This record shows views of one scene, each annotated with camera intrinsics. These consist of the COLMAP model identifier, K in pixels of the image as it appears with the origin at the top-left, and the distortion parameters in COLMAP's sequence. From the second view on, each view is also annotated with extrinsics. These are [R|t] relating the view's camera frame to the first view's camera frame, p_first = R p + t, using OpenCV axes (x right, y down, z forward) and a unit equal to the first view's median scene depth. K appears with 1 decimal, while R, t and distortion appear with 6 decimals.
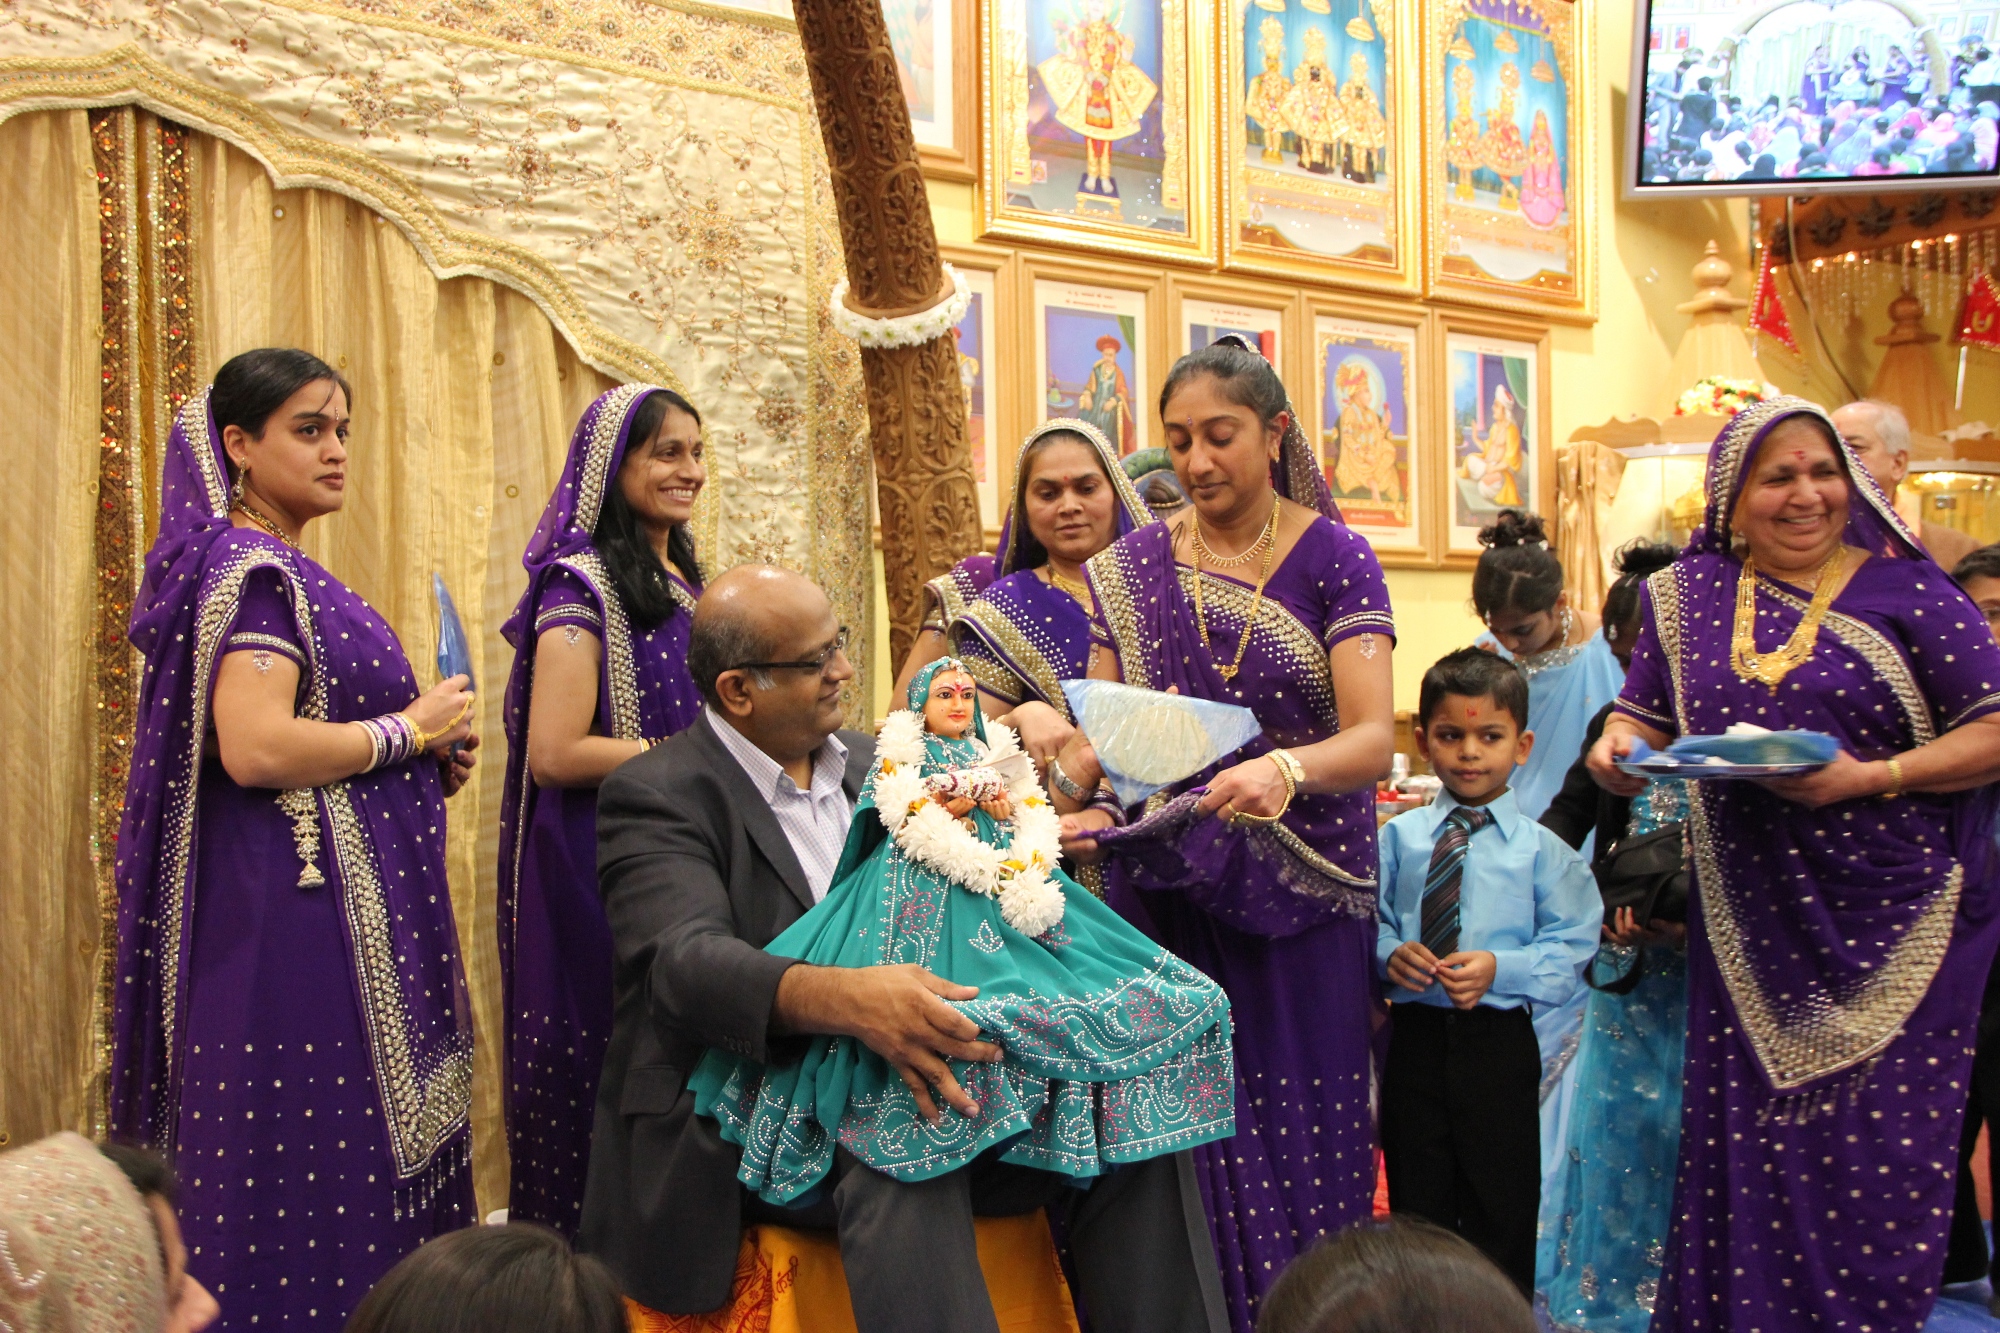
lens RADIAL K [[2211.0, 0, 968.3], [0, 2211.0, 658.7], [0, 0, 1]] dist [0.037529, 0.000000]
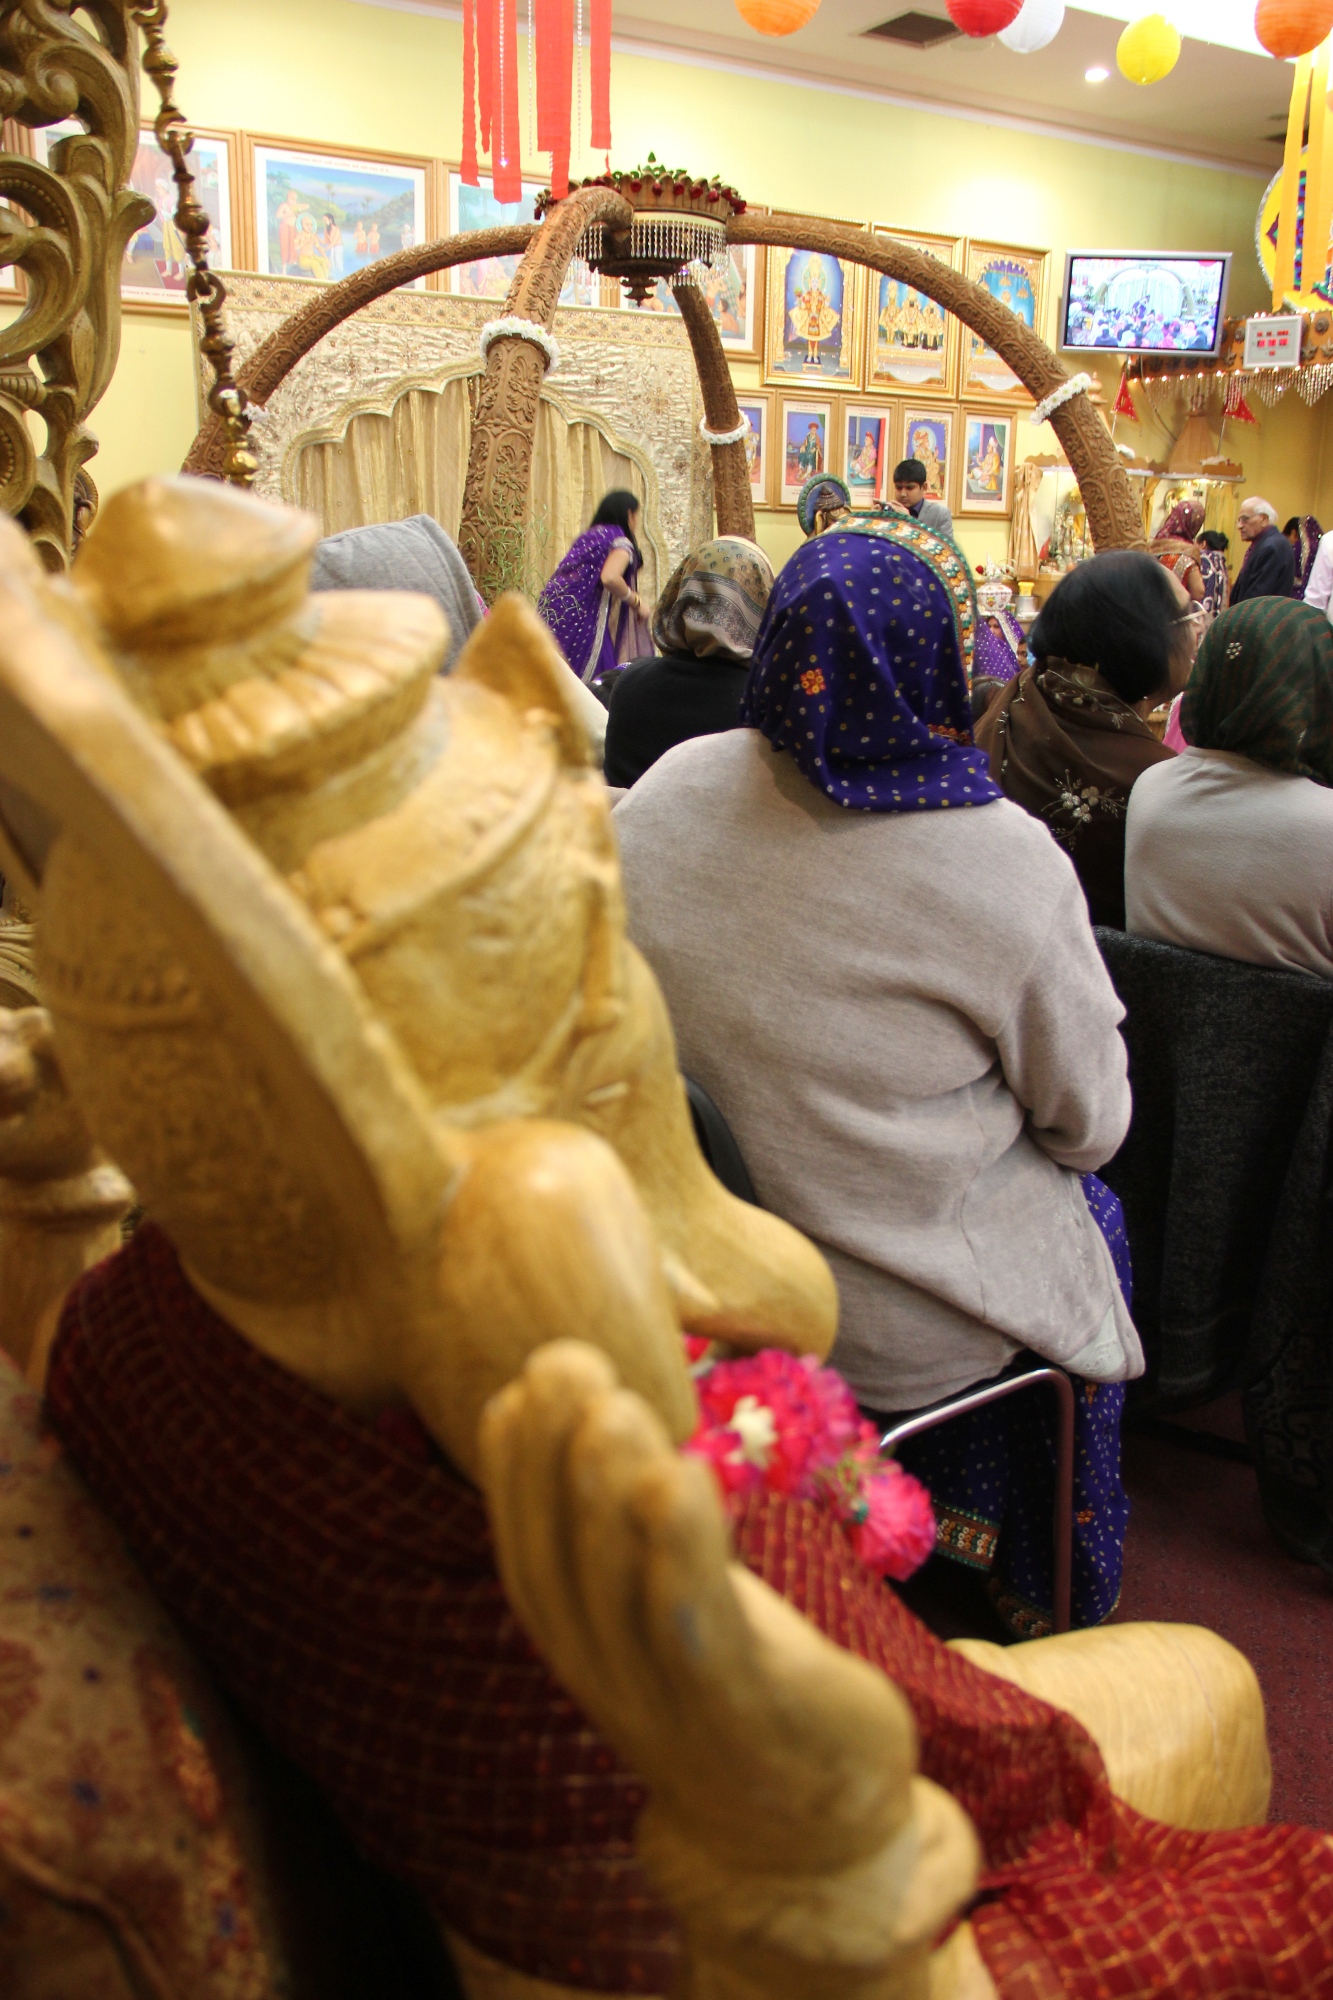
lens RADIAL K [[1626.0, 0, 674.7], [0, 1626.0, 994.4], [0, 0, 1]] dist [-0.054172, -0.005971]
pose [[0.994877, 0.056048, -0.084134, 0.118698], [-0.029296, 0.956369, 0.290687, -0.065257], [0.096756, -0.286733, 0.953112, -1.162275]]
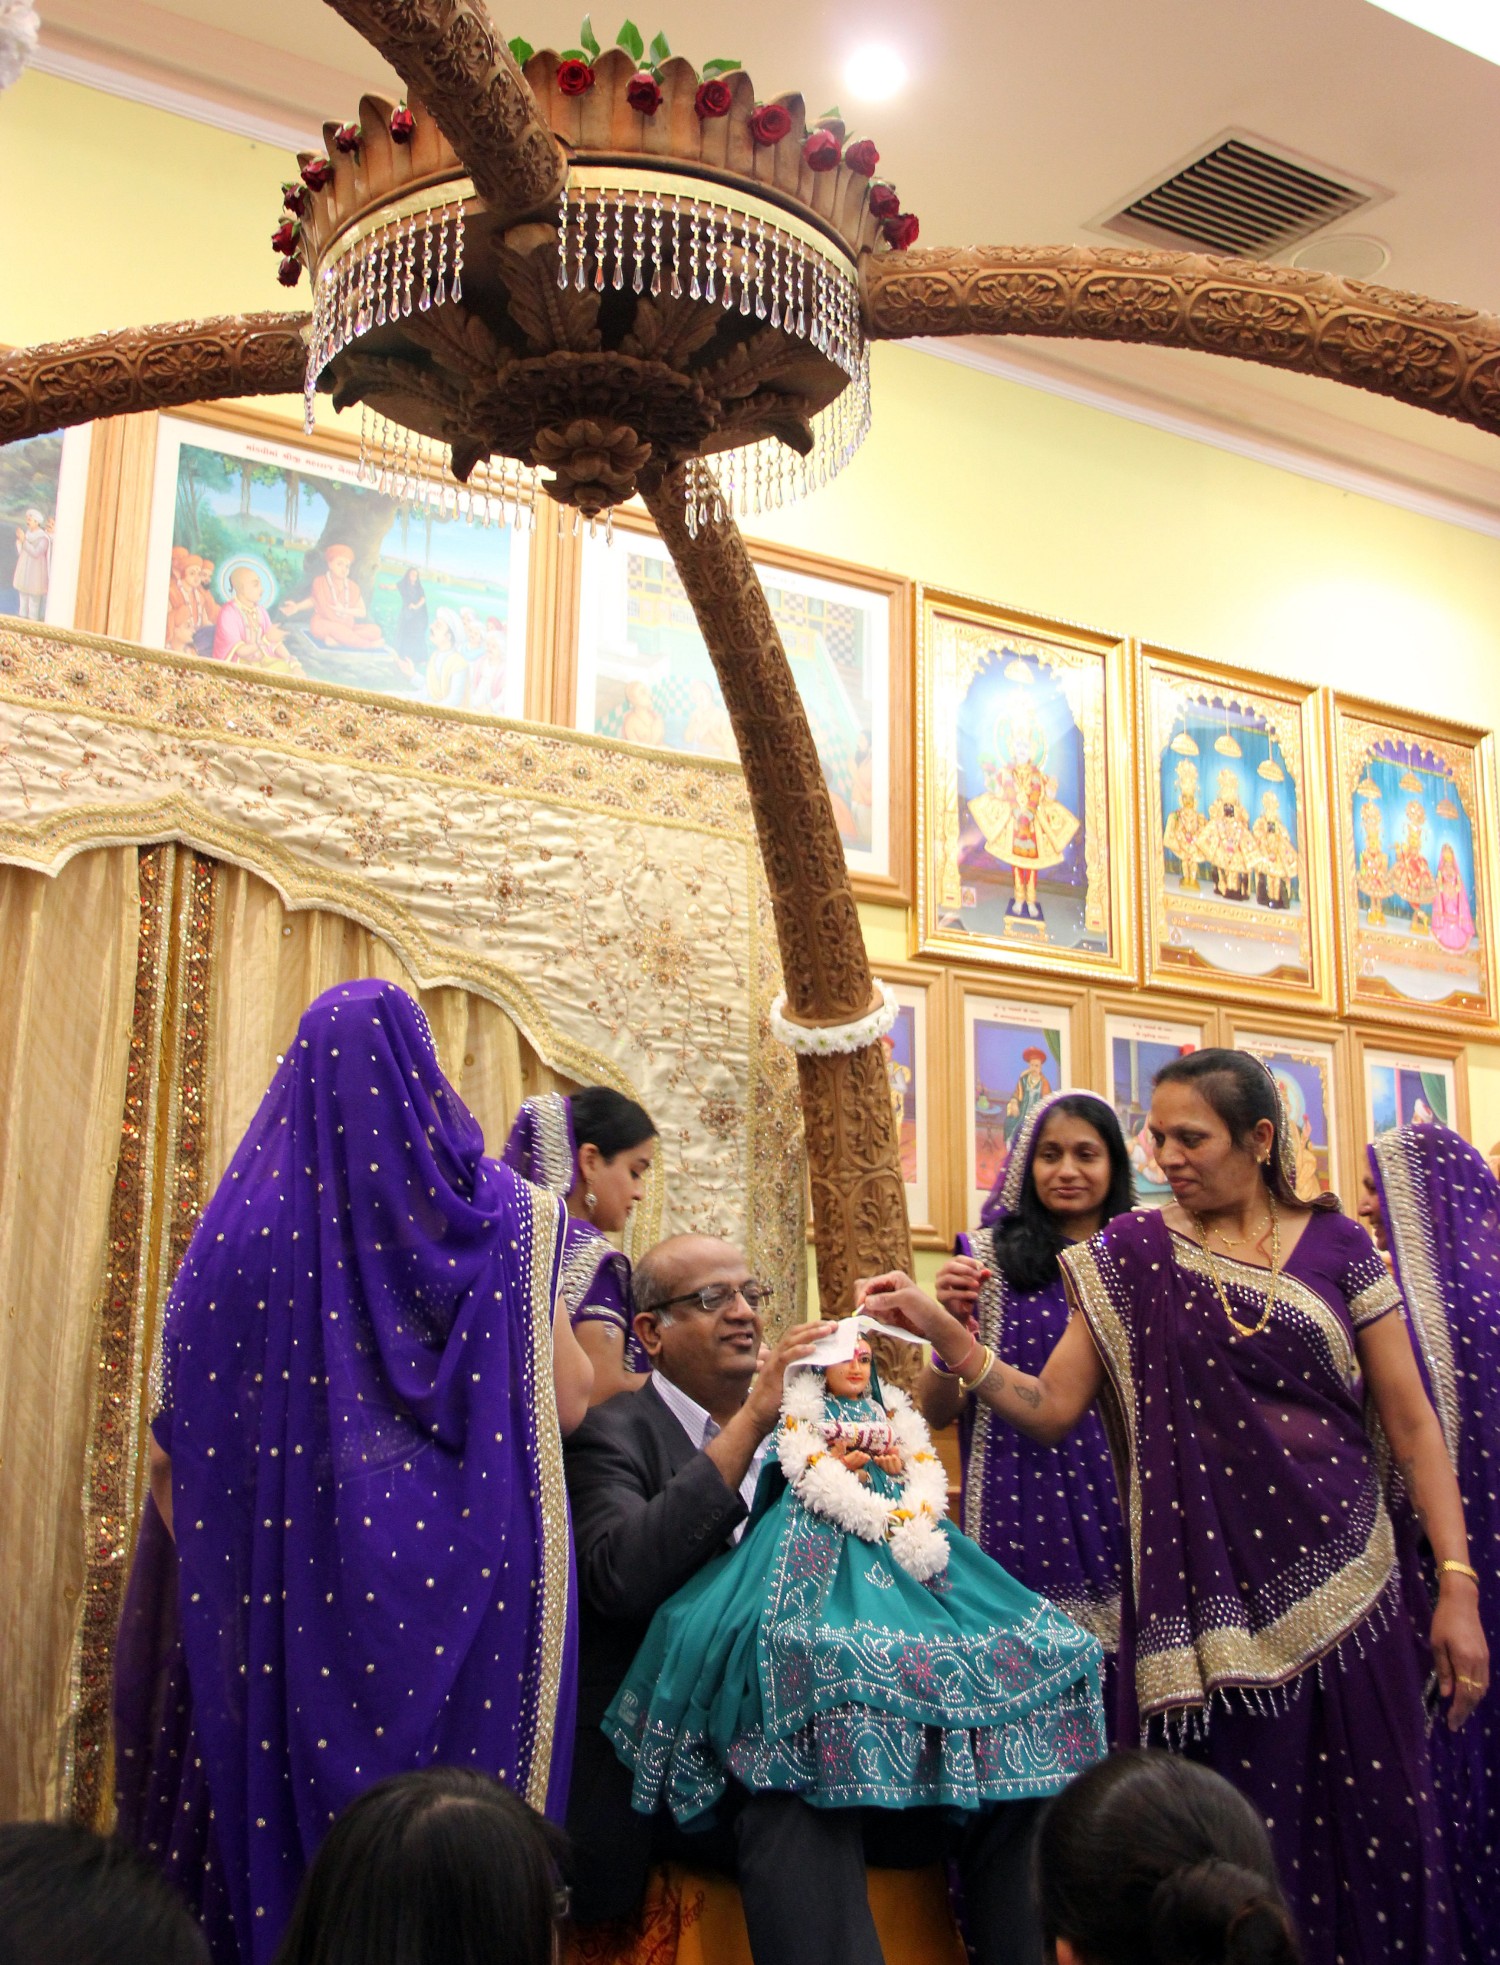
lens RADIAL K [[2237.3, 0, 758.8], [0, 2237.3, 900.2], [0, 0, 1]] dist [-0.044102, 0.000000]
pose [[0.996790, 0.007156, -0.079743, 0.019876], [-0.023729, 0.977652, -0.208886, 0.015491], [0.076466, 0.210108, 0.974683, -0.089642]]
